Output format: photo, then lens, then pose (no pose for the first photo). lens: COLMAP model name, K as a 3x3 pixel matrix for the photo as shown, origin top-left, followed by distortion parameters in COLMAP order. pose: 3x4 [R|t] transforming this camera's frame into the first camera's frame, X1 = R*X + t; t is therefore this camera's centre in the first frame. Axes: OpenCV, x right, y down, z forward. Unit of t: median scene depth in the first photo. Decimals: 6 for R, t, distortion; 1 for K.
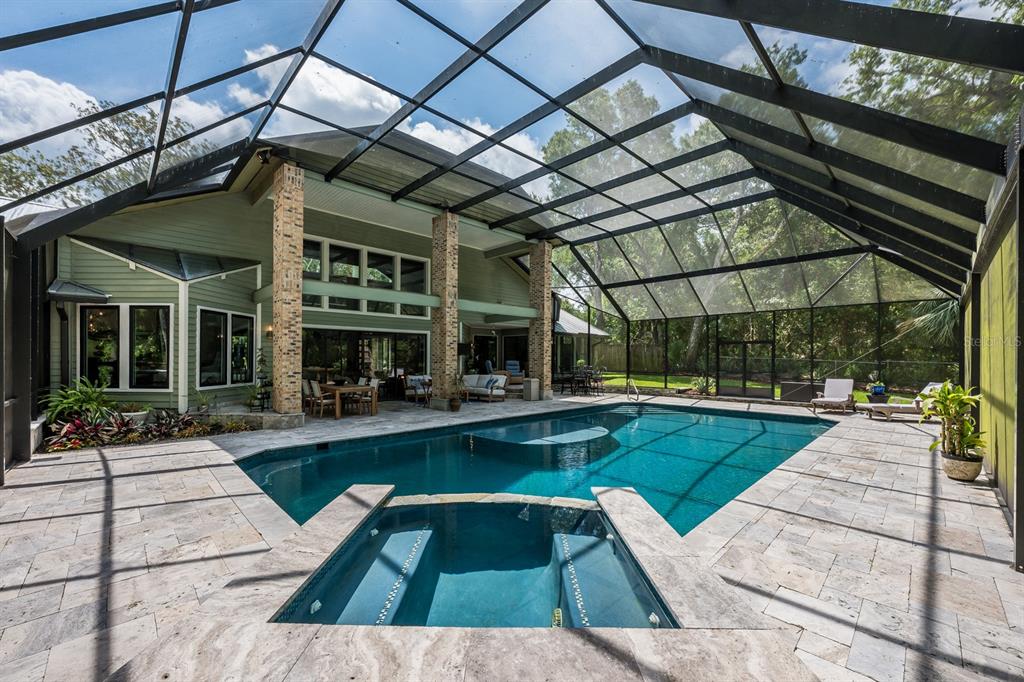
lens RADIAL K [[405.6, 0, 508.9], [0, 405.6, 363.4], [0, 0, 1]] dist [0.000093, 0.000011]
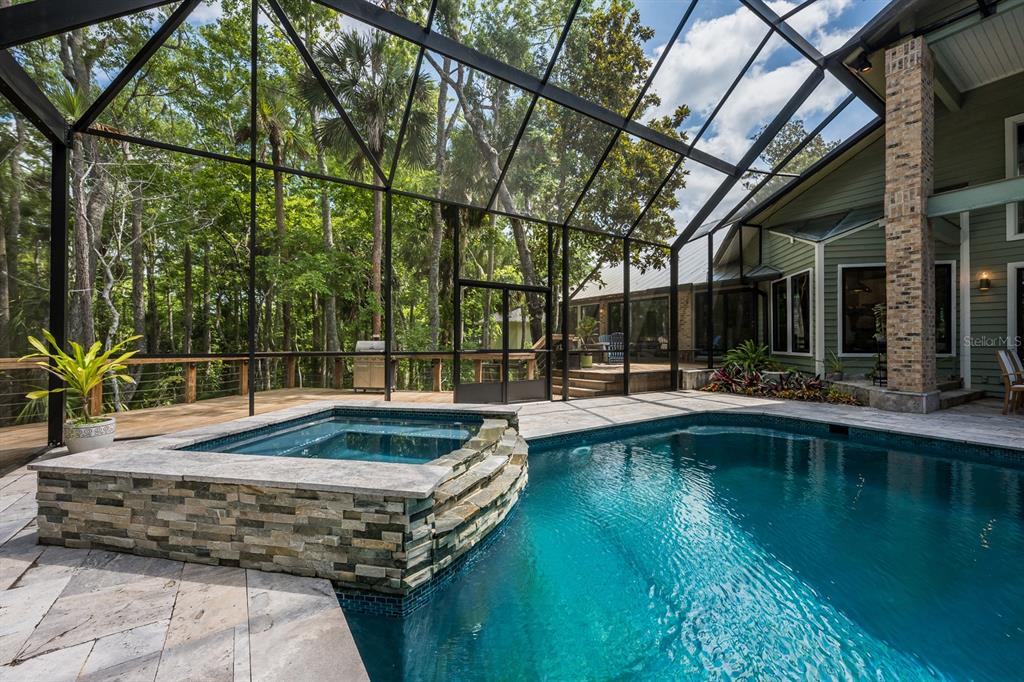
lens RADIAL K [[420.2, 0, 512.0], [0, 420.2, 341.0], [0, 0, 1]] dist [0.000630, 0.000085]
pose [[-0.183260, -0.010020, -0.983013, 0.314139], [0.001374, 0.999944, -0.010449, 0.041953], [0.983063, -0.003266, -0.183236, 0.460127]]
